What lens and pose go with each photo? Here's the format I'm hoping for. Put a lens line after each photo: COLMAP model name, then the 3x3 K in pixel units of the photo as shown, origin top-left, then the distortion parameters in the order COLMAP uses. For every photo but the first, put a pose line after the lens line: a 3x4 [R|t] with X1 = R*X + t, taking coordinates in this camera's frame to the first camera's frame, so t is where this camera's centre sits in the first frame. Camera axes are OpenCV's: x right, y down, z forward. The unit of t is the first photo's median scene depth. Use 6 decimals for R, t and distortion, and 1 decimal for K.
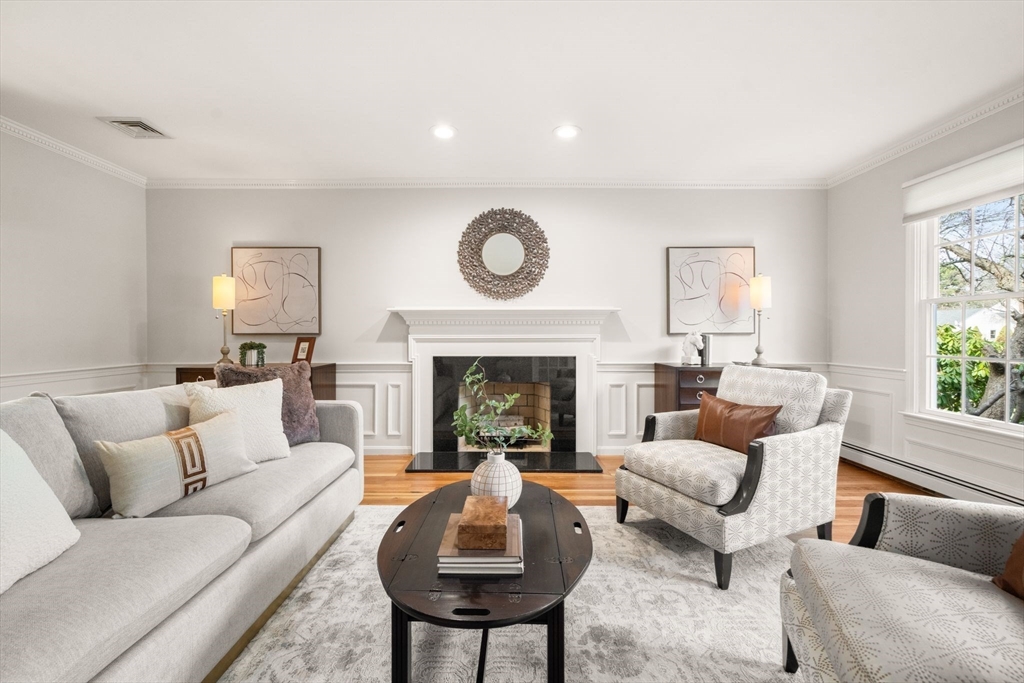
lens RADIAL K [[424.8, 0, 512.4], [0, 424.8, 337.1], [0, 0, 1]] dist [0.000973, -0.000039]
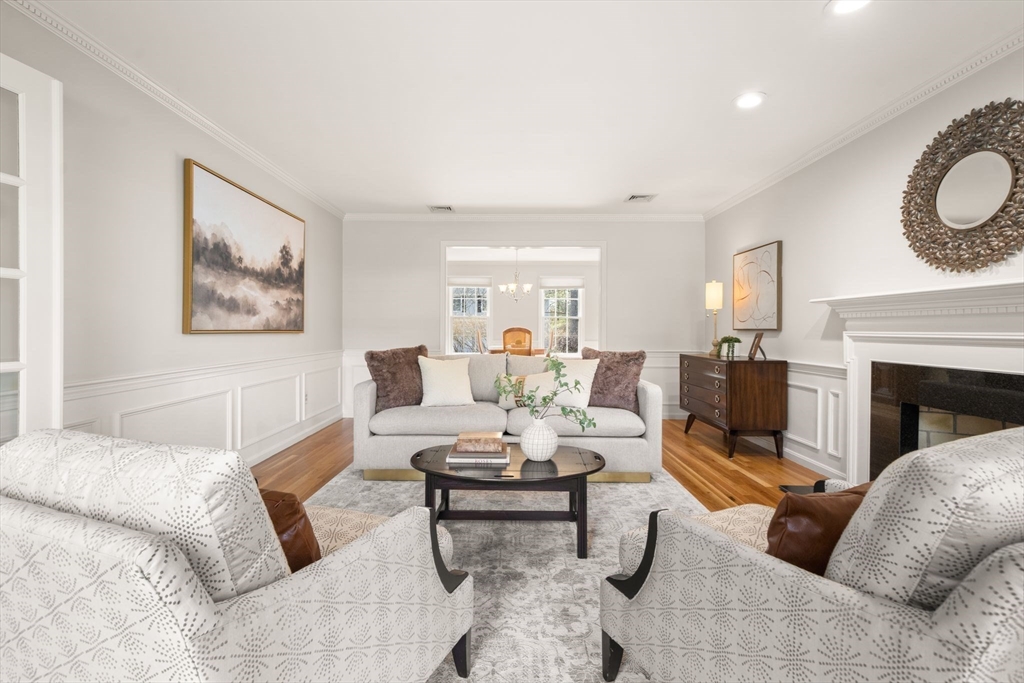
lens RADIAL K [[461.2, 0, 511.5], [0, 461.2, 334.4], [0, 0, 1]] dist [-0.001811, -0.000382]
pose [[0.000755, 0.014929, -0.999888, 0.599481], [-0.006857, 0.999865, 0.014923, -0.008067], [0.999976, 0.006845, 0.000857, 0.385173]]
